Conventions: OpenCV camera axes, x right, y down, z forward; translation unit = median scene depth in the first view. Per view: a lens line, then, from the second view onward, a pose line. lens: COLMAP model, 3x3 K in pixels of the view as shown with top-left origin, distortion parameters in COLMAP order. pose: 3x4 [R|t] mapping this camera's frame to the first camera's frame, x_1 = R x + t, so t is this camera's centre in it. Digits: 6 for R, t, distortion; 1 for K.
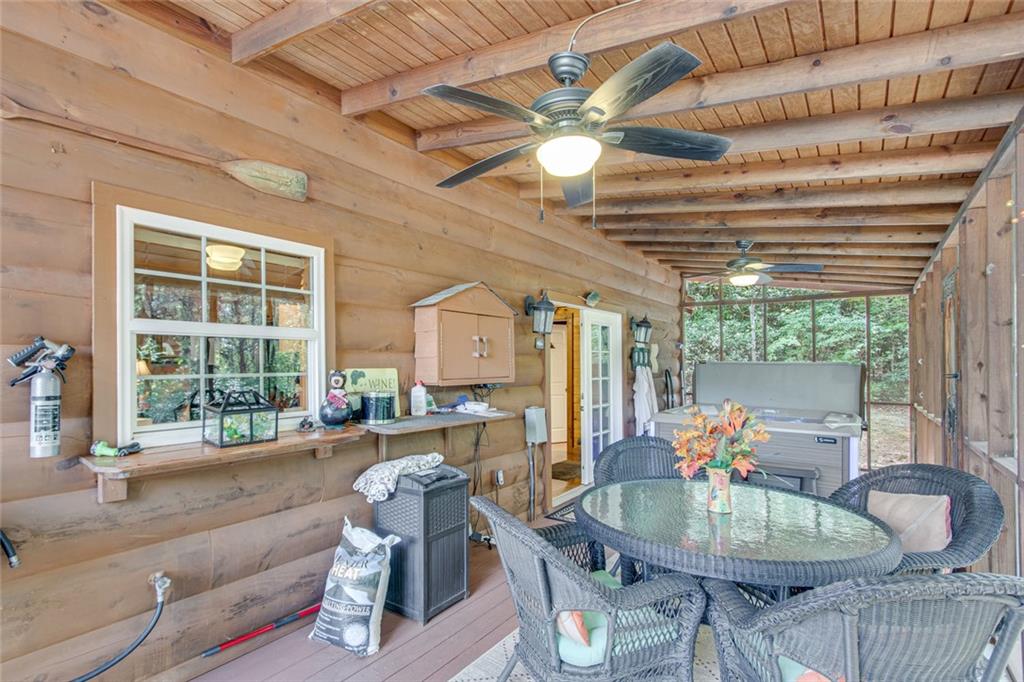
lens RADIAL K [[486.2, 0, 513.0], [0, 486.2, 353.4], [0, 0, 1]] dist [0.004108, 0.000848]
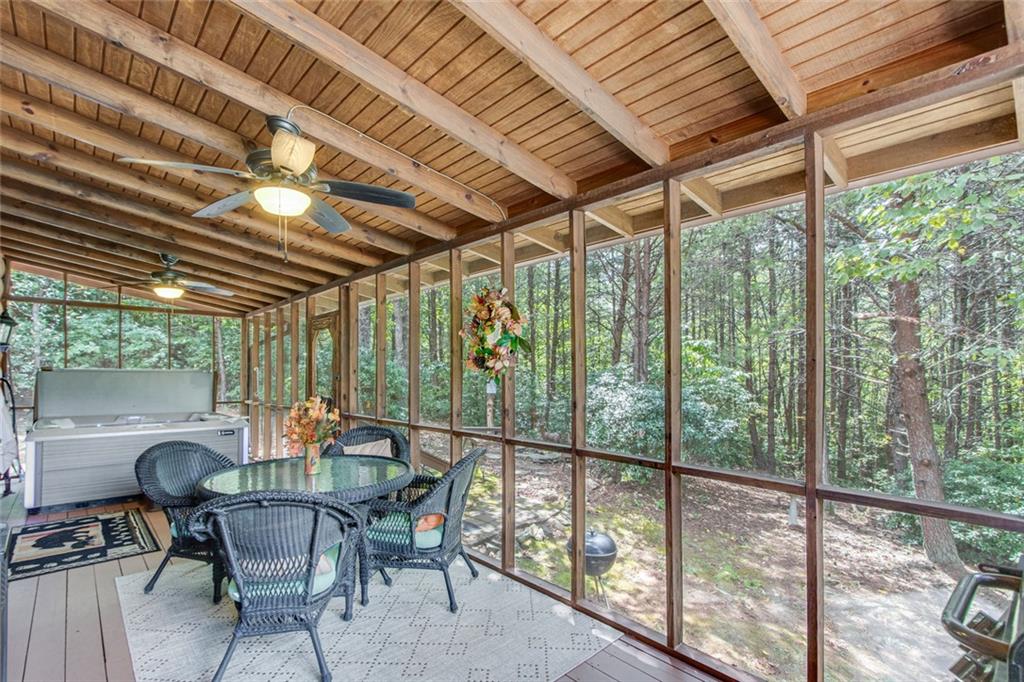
lens RADIAL K [[469.0, 0, 487.0], [0, 469.0, 352.4], [0, 0, 1]] dist [0.002112, -0.000049]
pose [[0.219832, 0.039302, 0.974746, -0.301162], [-0.018755, 0.999174, -0.036058, 0.004606], [-0.975358, -0.010354, 0.220387, 0.072717]]
